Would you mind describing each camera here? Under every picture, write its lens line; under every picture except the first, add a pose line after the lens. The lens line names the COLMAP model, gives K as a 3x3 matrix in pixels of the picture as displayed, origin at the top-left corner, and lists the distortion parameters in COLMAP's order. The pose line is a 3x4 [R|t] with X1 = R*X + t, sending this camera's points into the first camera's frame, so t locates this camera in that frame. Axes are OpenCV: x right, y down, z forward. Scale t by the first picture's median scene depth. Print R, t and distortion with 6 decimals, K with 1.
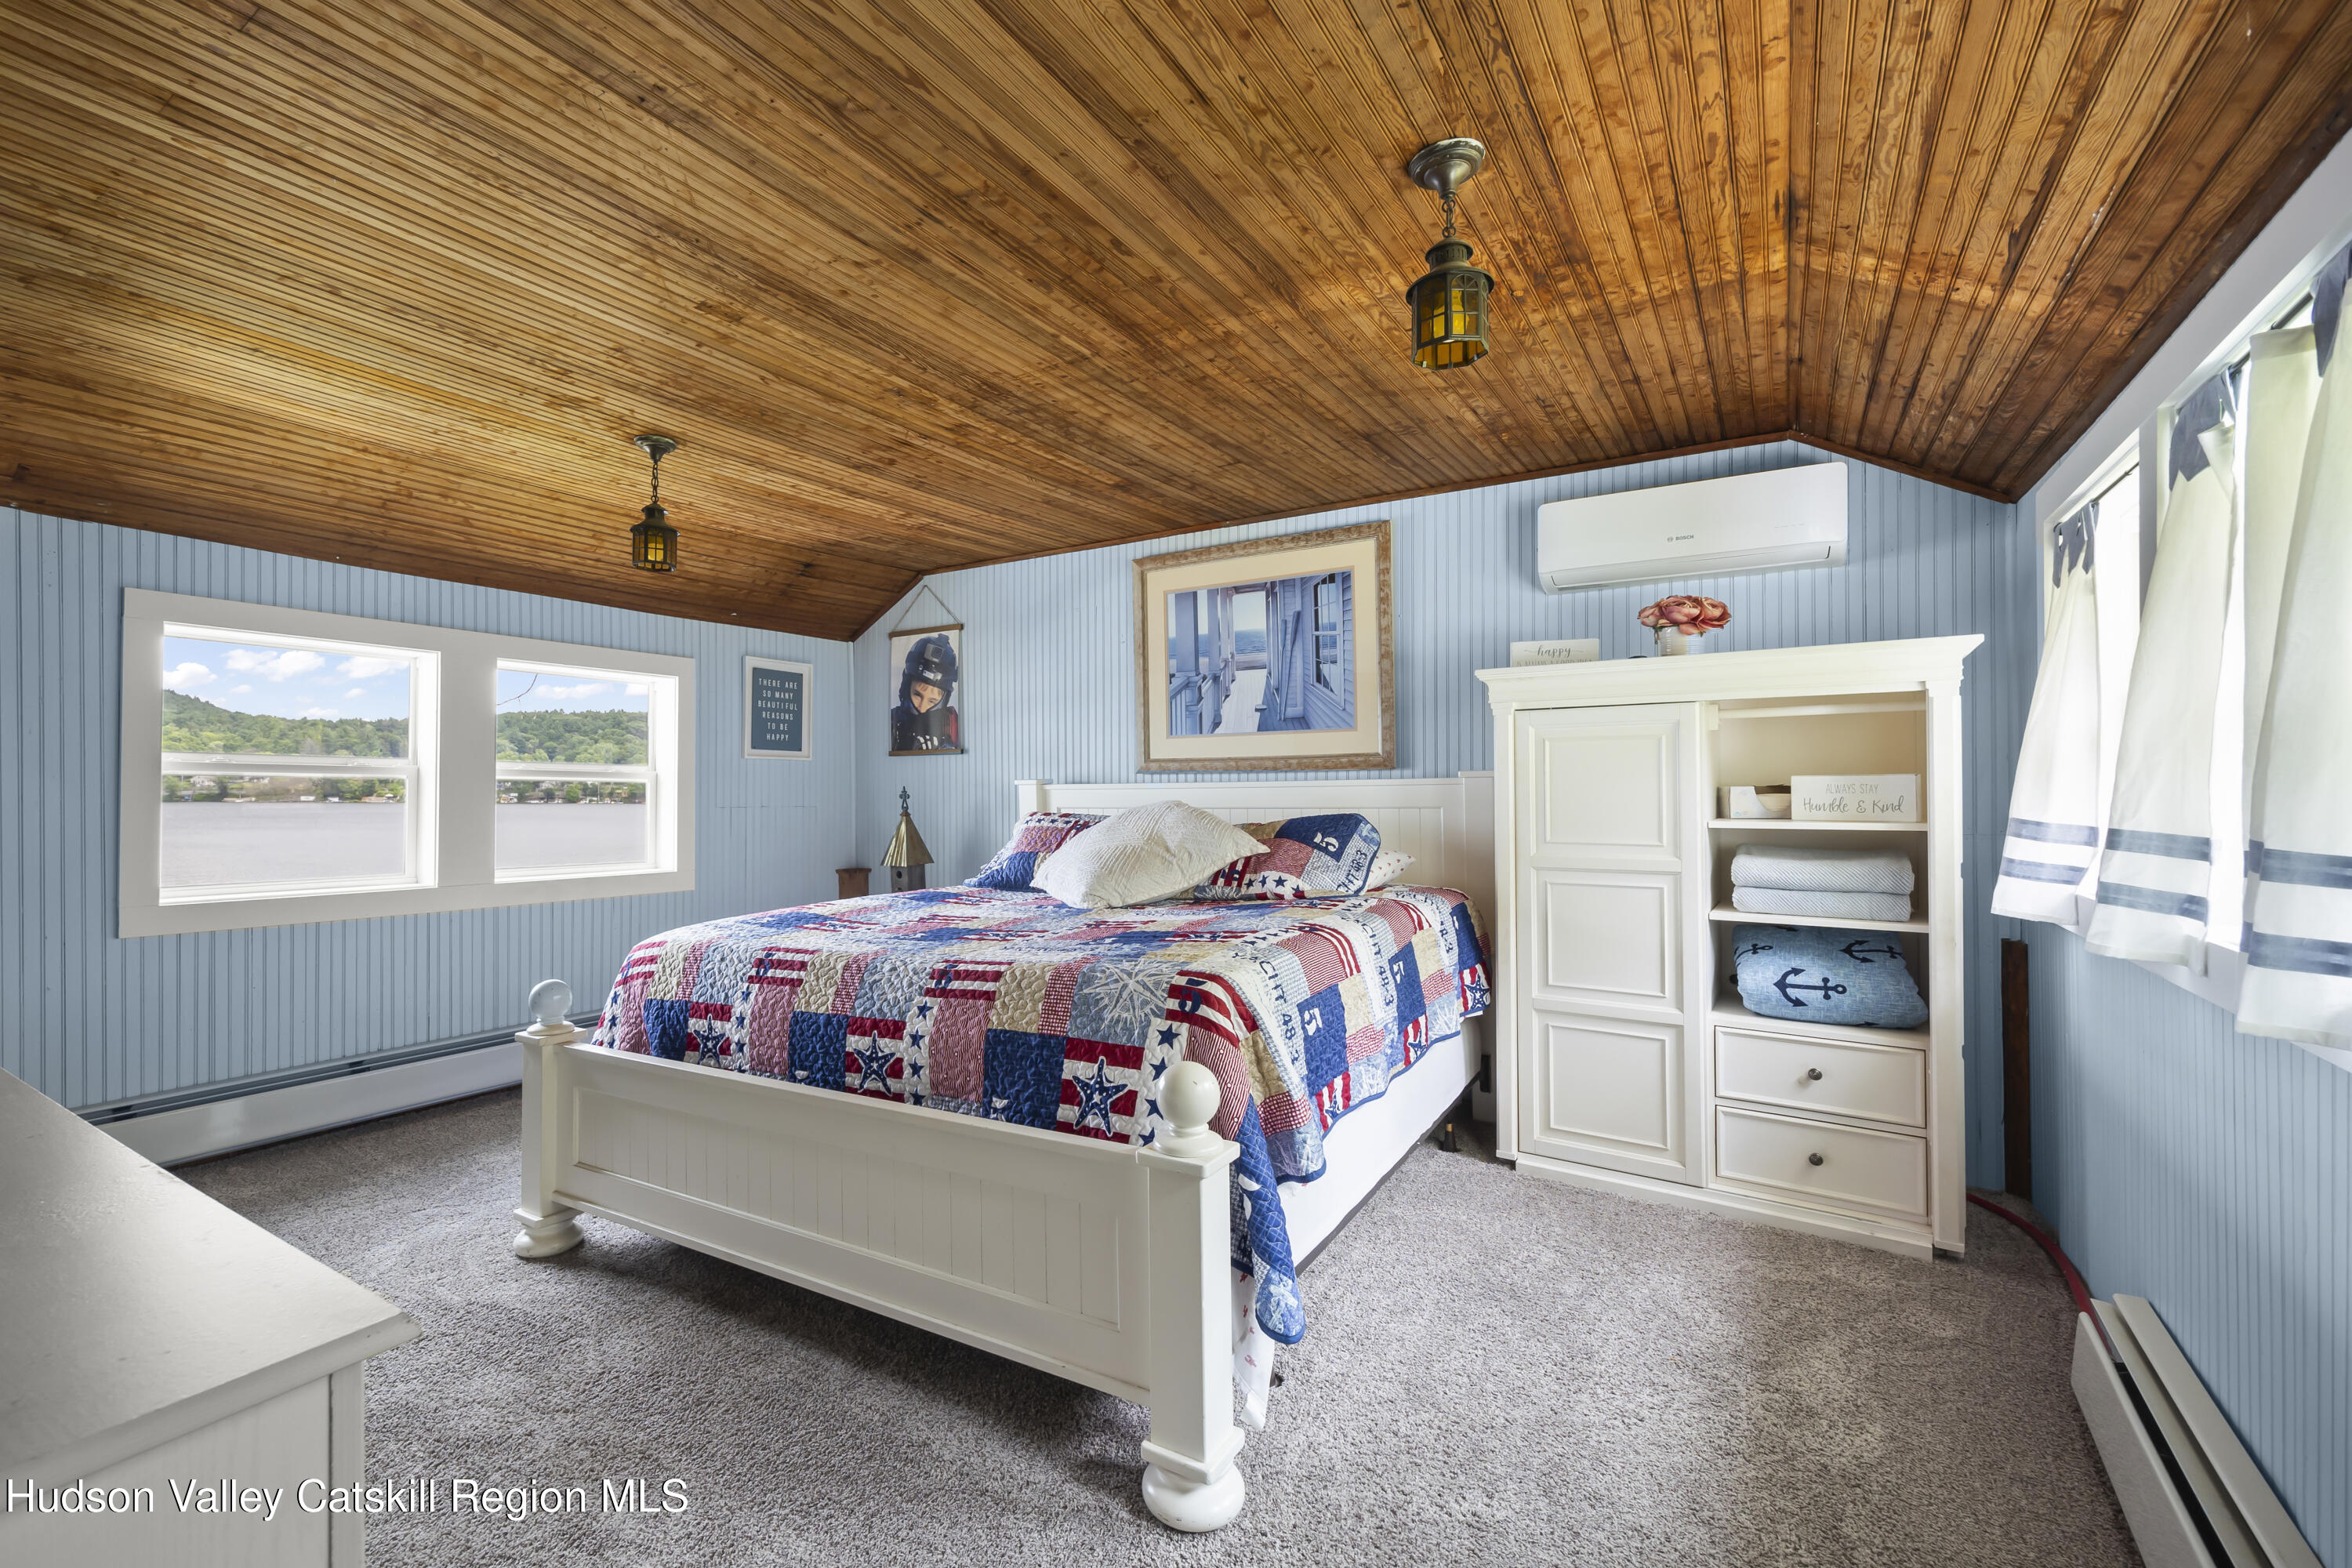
lens RADIAL K [[1009.4, 0, 1112.4], [0, 1009.4, 779.5], [0, 0, 1]] dist [0.000667, 0.000304]
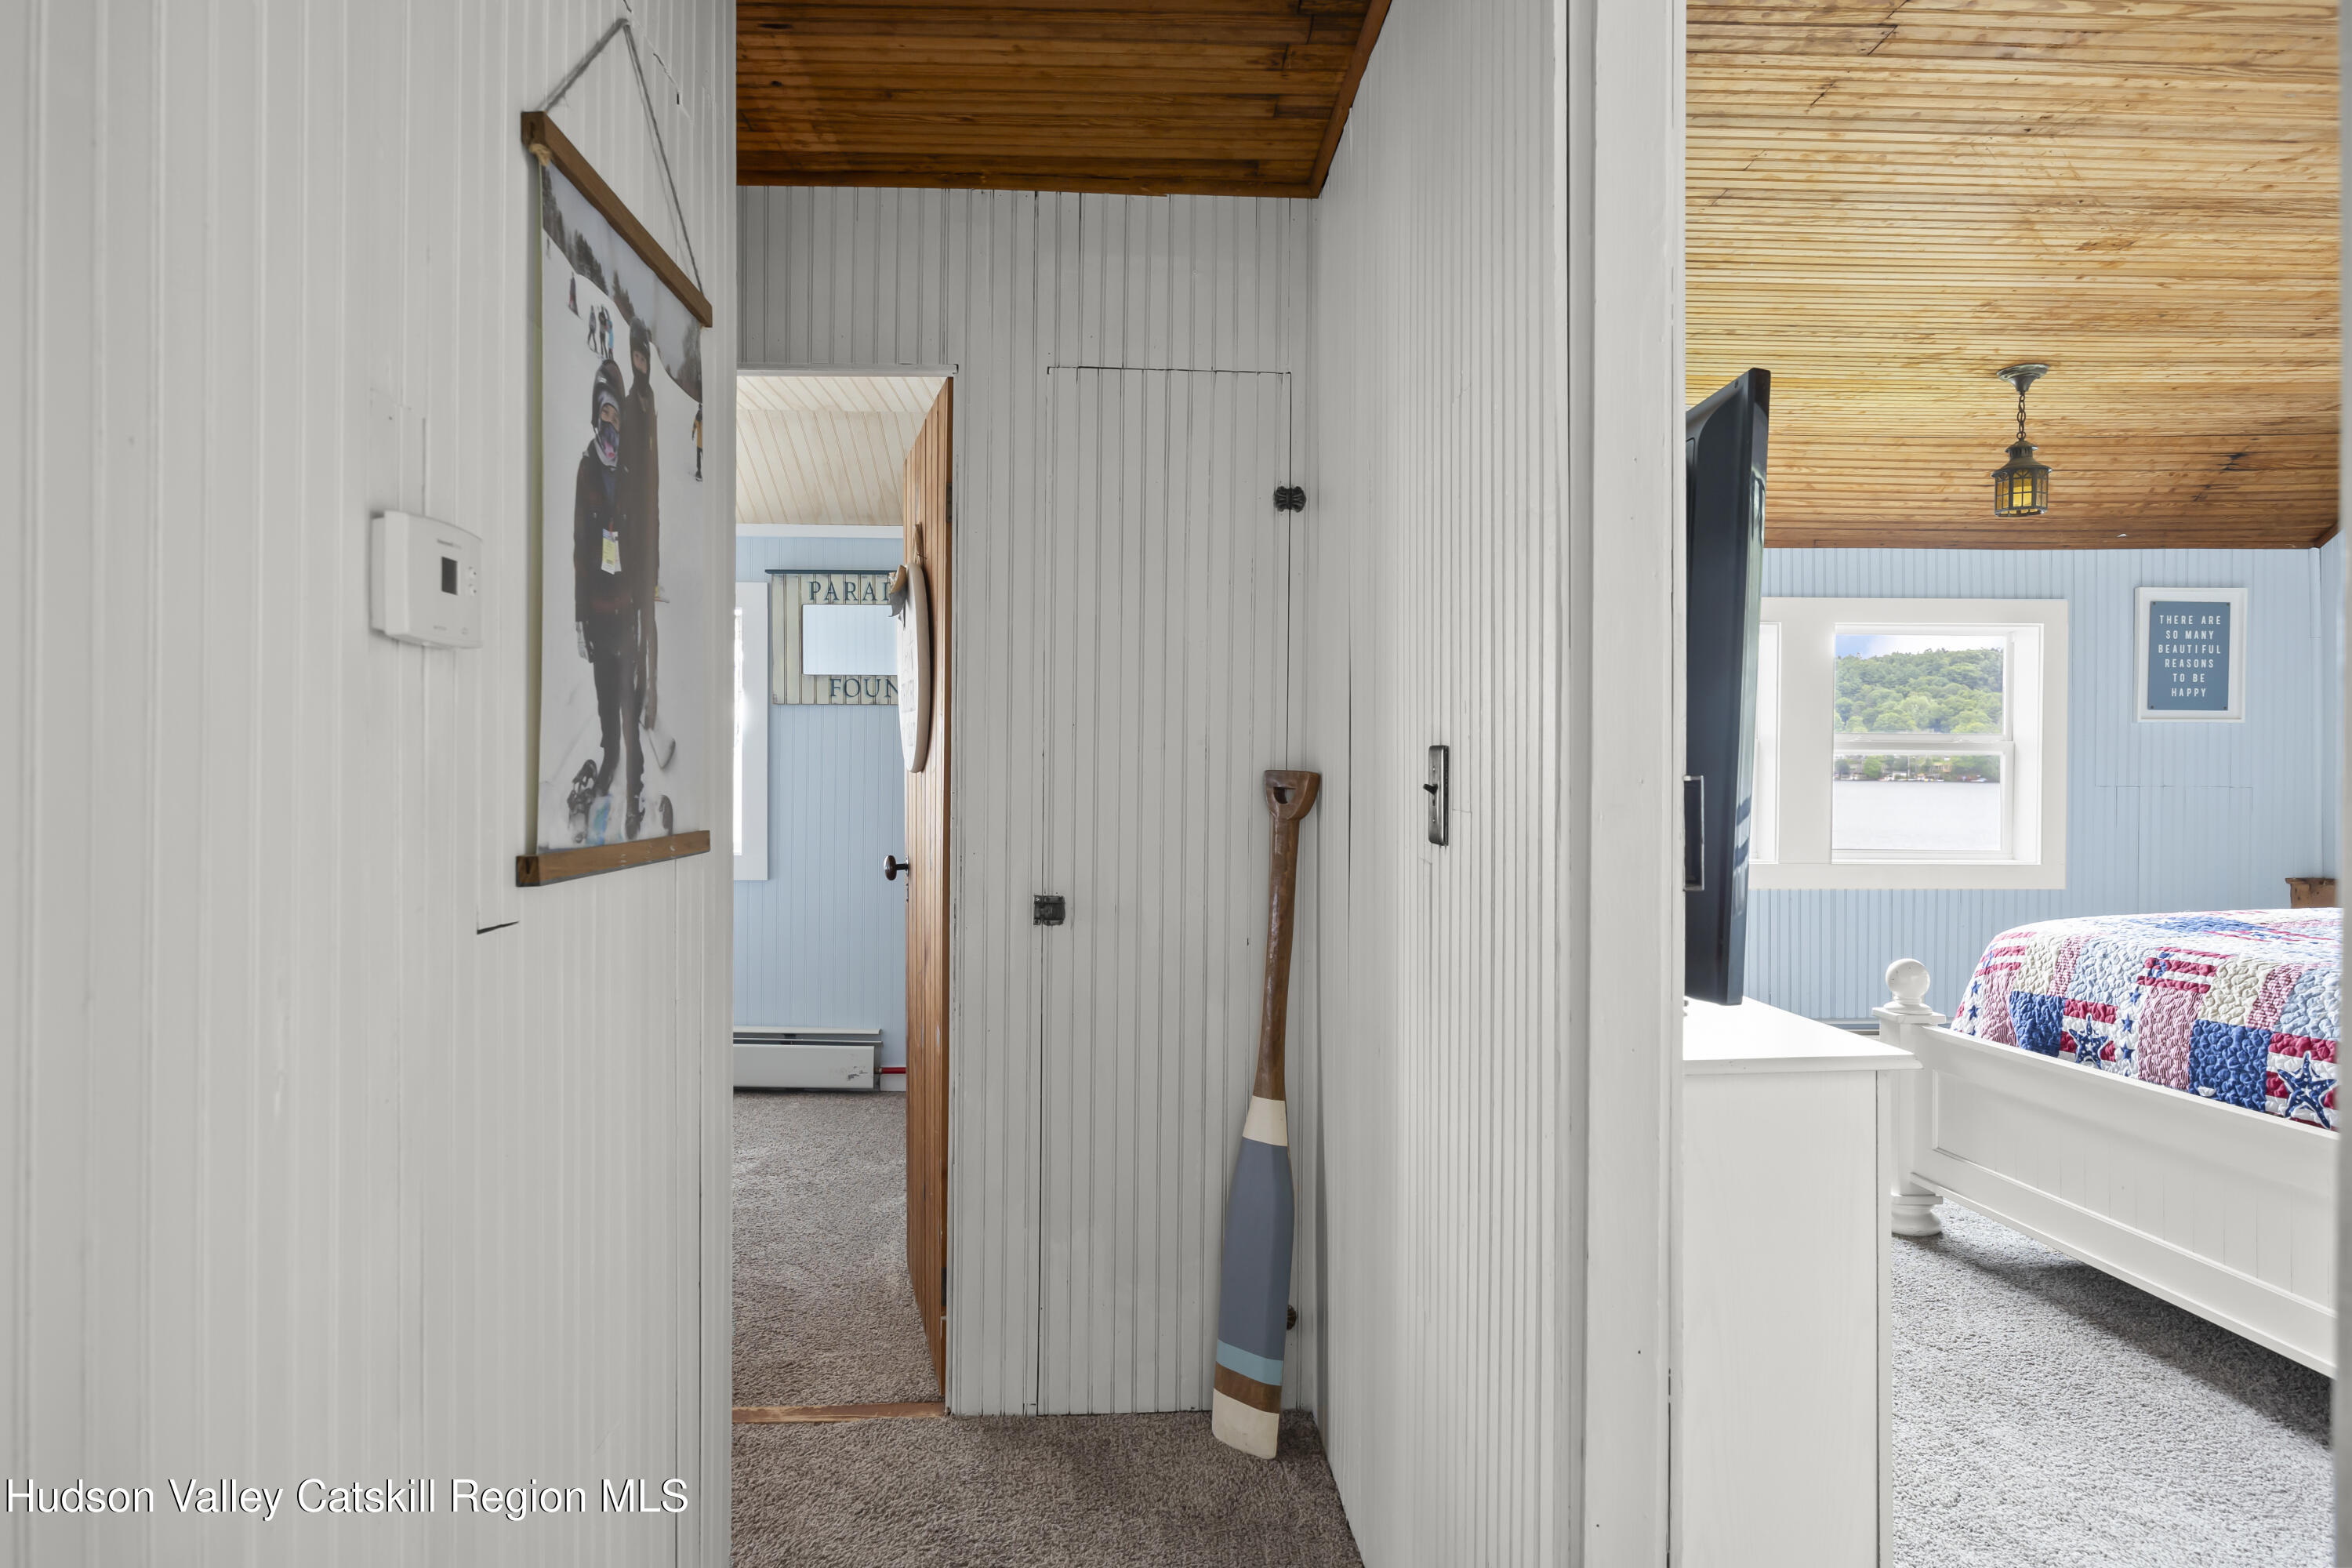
lens RADIAL K [[1395.5, 0, 1176.0], [0, 1395.5, 784.0], [0, 0, 1]] dist [0.001385, -0.000766]
pose [[0.578273, 0.011988, -0.815755, 0.138275], [0.009153, 0.999734, 0.021180, -0.006312], [0.815792, -0.019715, 0.578010, -0.365808]]
